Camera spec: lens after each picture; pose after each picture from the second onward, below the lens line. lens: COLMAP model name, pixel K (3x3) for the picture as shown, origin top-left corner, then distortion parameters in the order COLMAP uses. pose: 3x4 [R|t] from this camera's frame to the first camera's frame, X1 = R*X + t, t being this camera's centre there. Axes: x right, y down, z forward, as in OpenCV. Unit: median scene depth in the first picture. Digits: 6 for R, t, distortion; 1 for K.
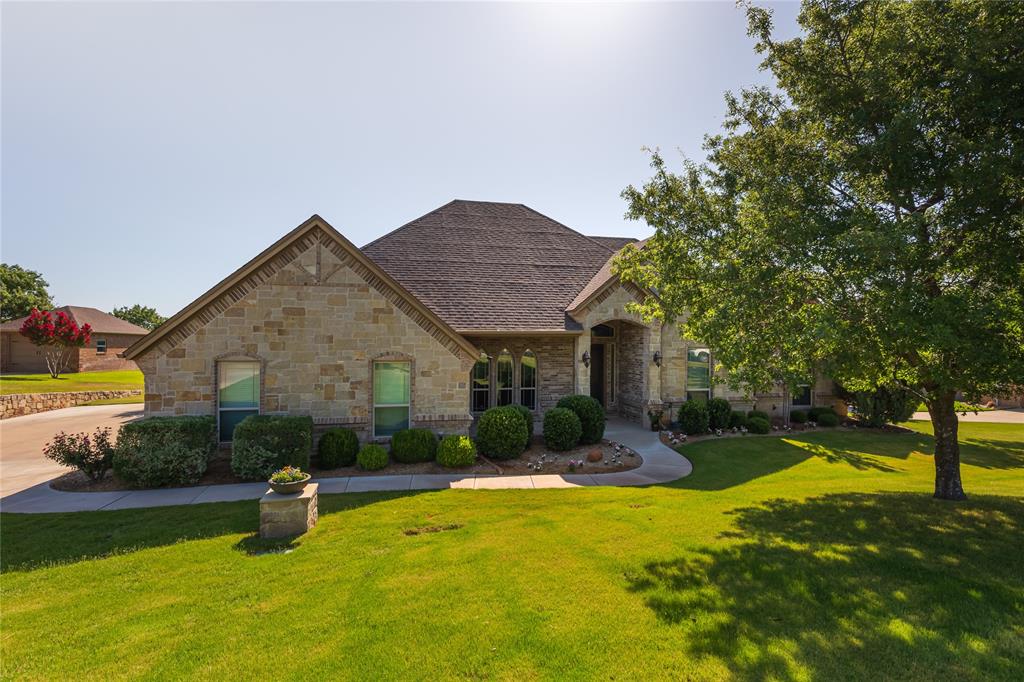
lens RADIAL K [[480.5, 0, 512.0], [0, 480.5, 341.0], [0, 0, 1]] dist [0.003697, 0.000243]
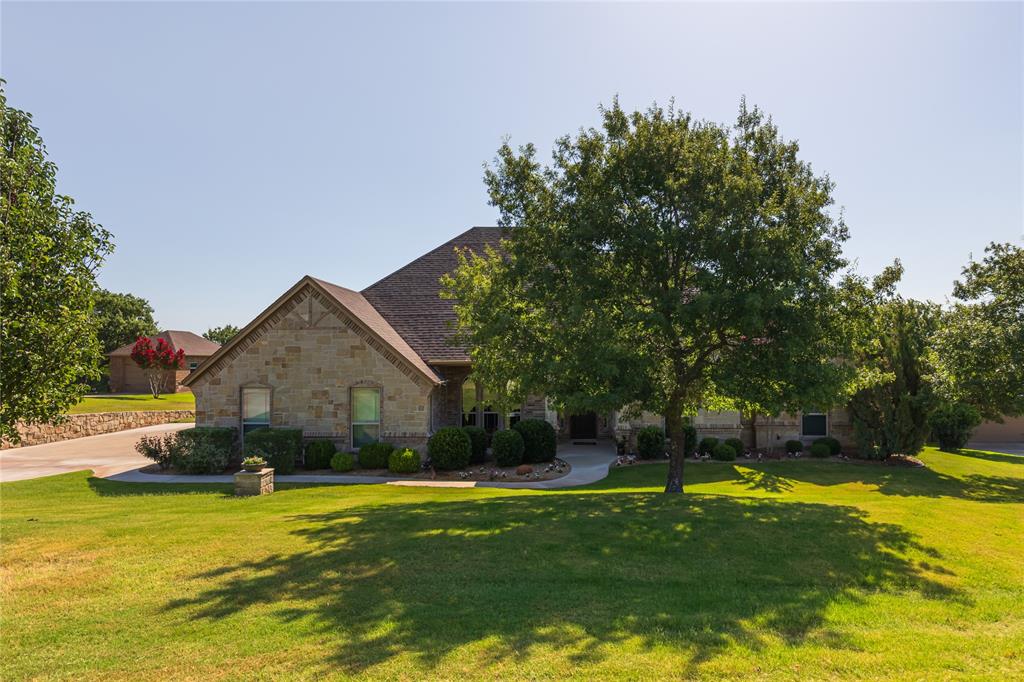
lens RADIAL K [[633.4, 0, 512.0], [0, 633.4, 341.0], [0, 0, 1]] dist [-0.003432, -0.001551]
pose [[0.966279, -0.013882, -0.257124, 0.548492], [0.008752, 0.999739, -0.021083, -0.042070], [0.257349, 0.018122, 0.966149, -0.494720]]
